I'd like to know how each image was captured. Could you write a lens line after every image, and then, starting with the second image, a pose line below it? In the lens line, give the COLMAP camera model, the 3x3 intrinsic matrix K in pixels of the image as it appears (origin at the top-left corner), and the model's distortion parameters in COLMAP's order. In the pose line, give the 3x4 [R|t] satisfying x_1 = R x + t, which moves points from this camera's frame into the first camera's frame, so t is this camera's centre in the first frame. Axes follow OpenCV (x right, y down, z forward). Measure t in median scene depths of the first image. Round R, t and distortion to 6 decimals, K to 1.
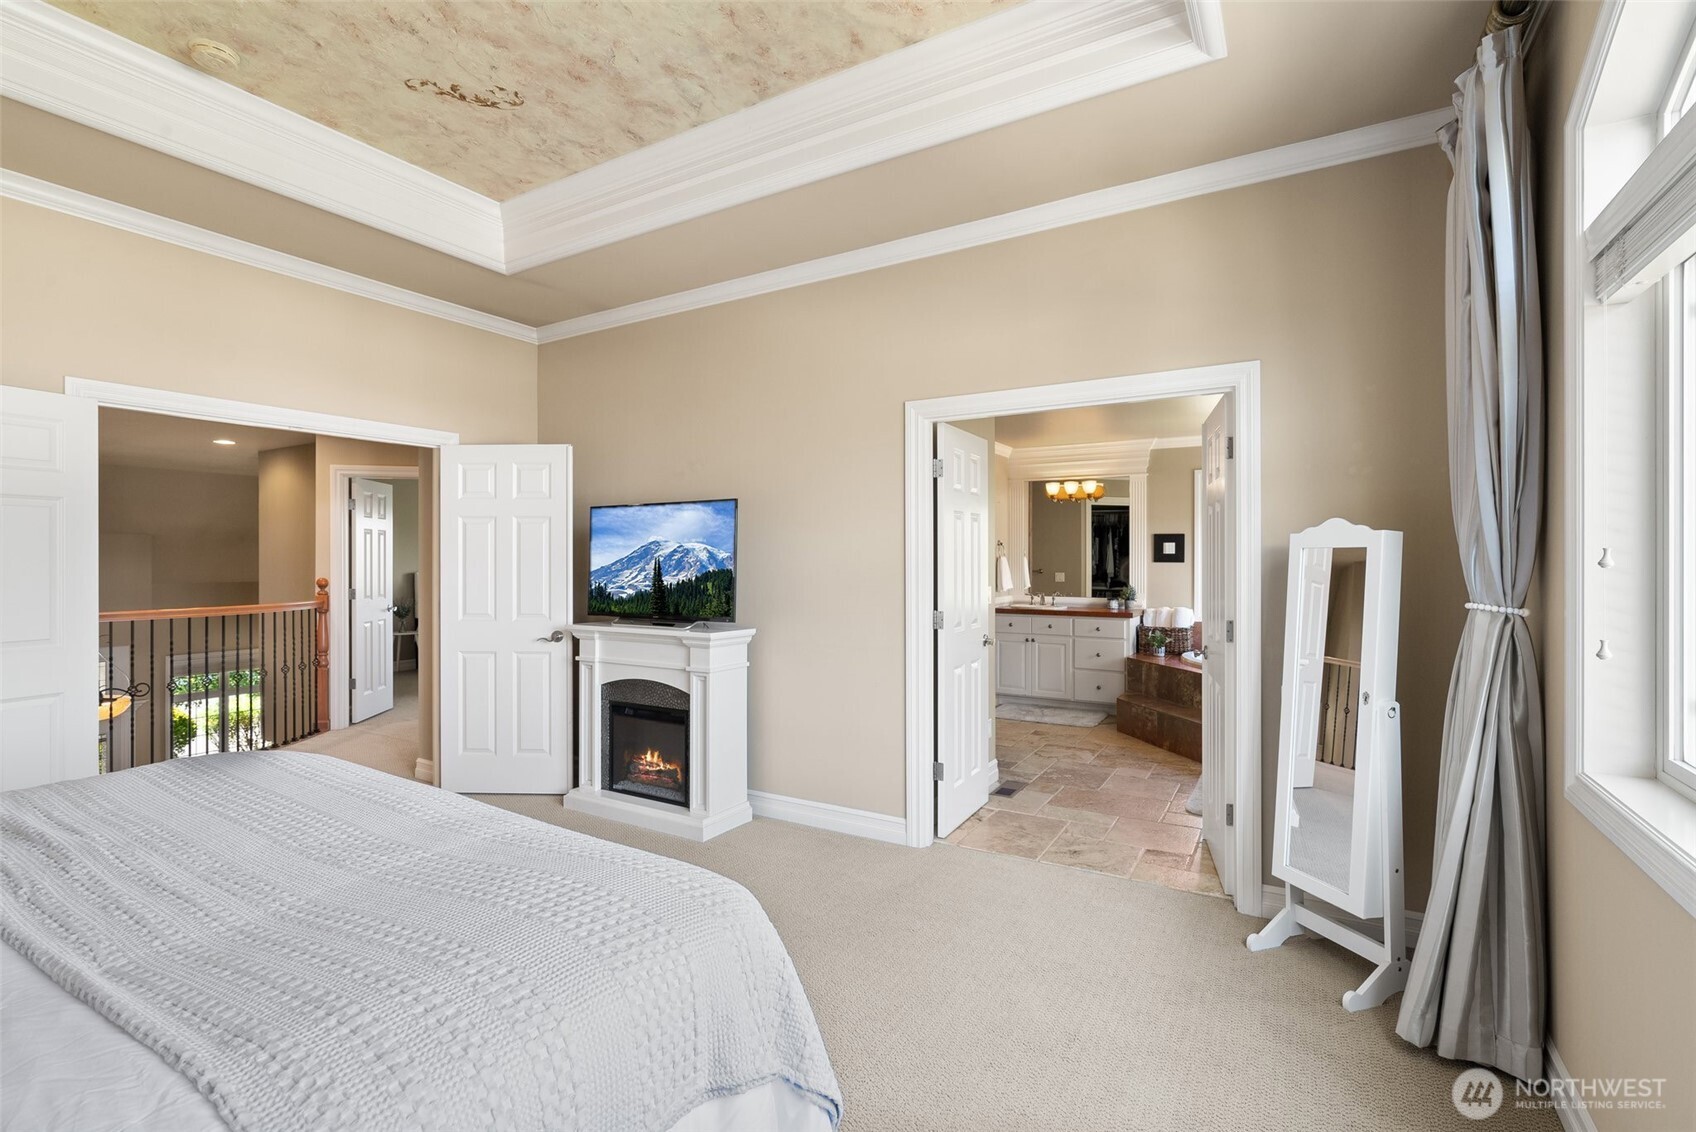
lens RADIAL K [[776.4, 0, 848.8], [0, 776.4, 561.9], [0, 0, 1]] dist [0.001247, 0.000701]
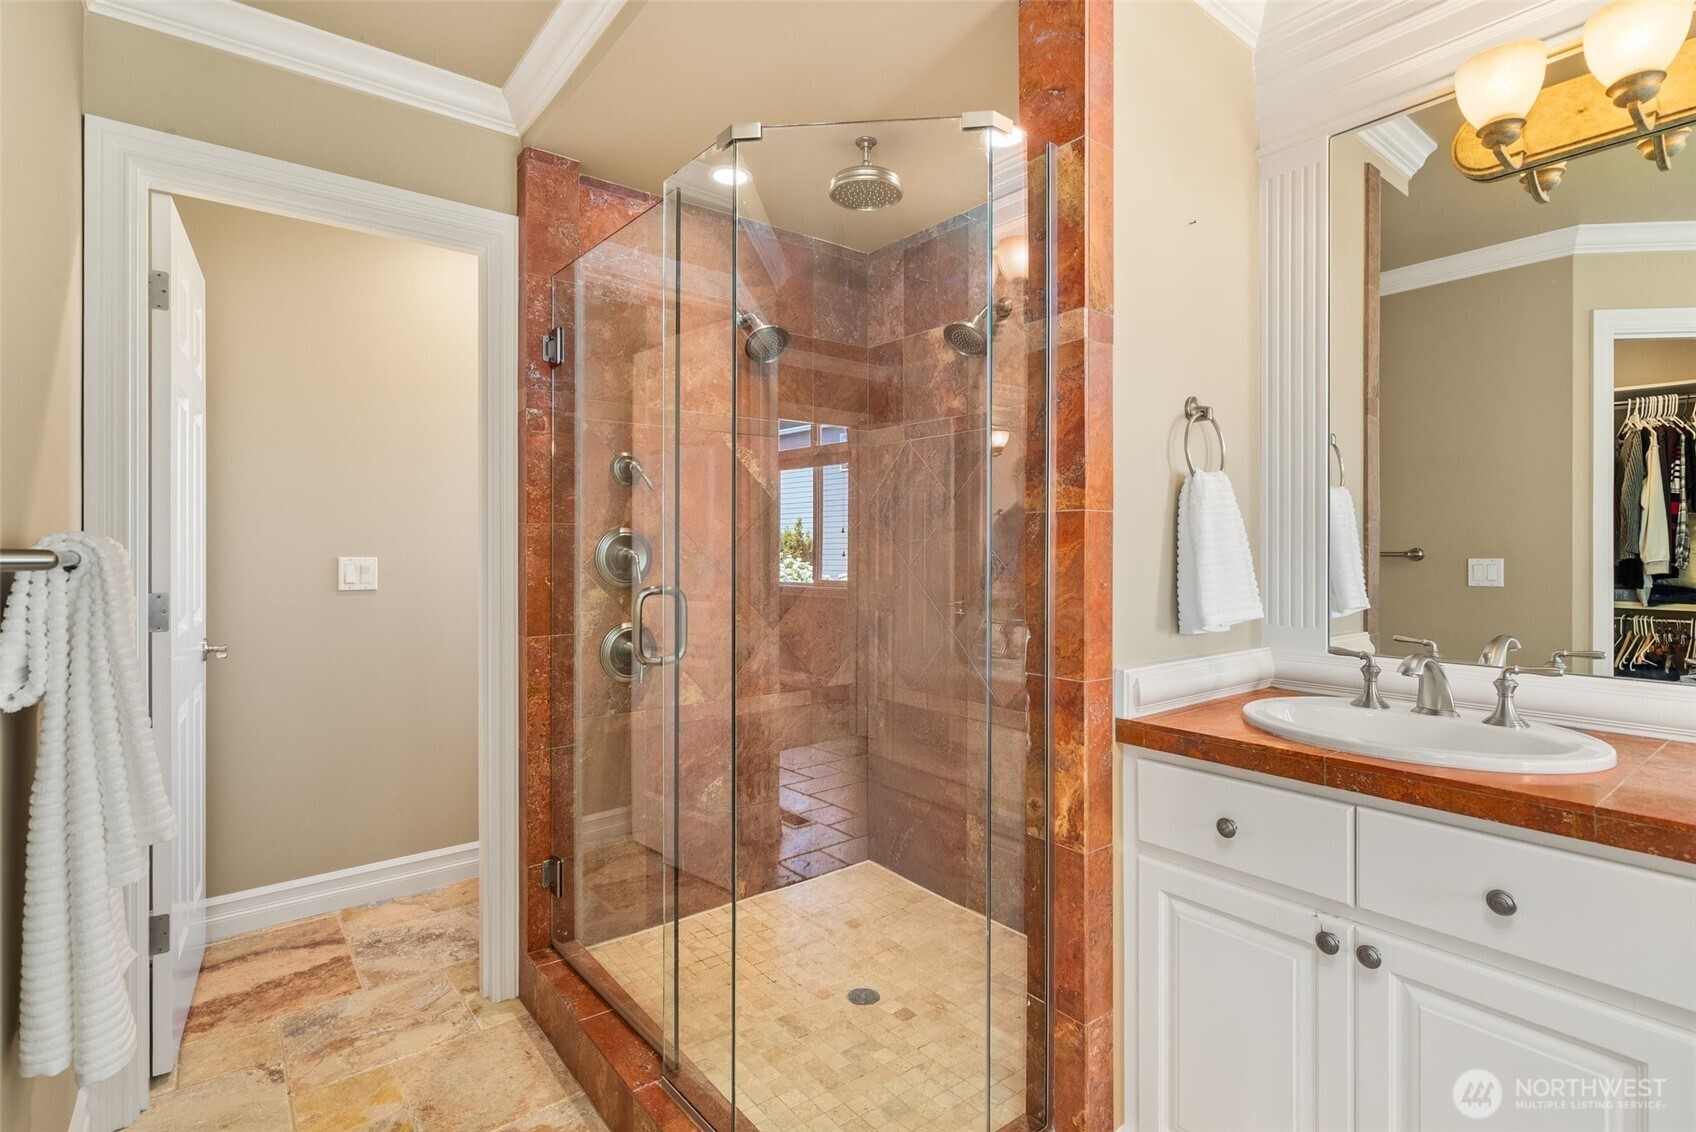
lens RADIAL K [[808.6, 0, 842.5], [0, 808.6, 563.6], [0, 0, 1]] dist [0.001194, 0.000078]
pose [[0.934926, 0.002071, -0.354838, 0.181786], [0.000554, 0.999973, 0.007296, 0.017126], [0.354844, -0.007018, 0.934899, 0.752041]]
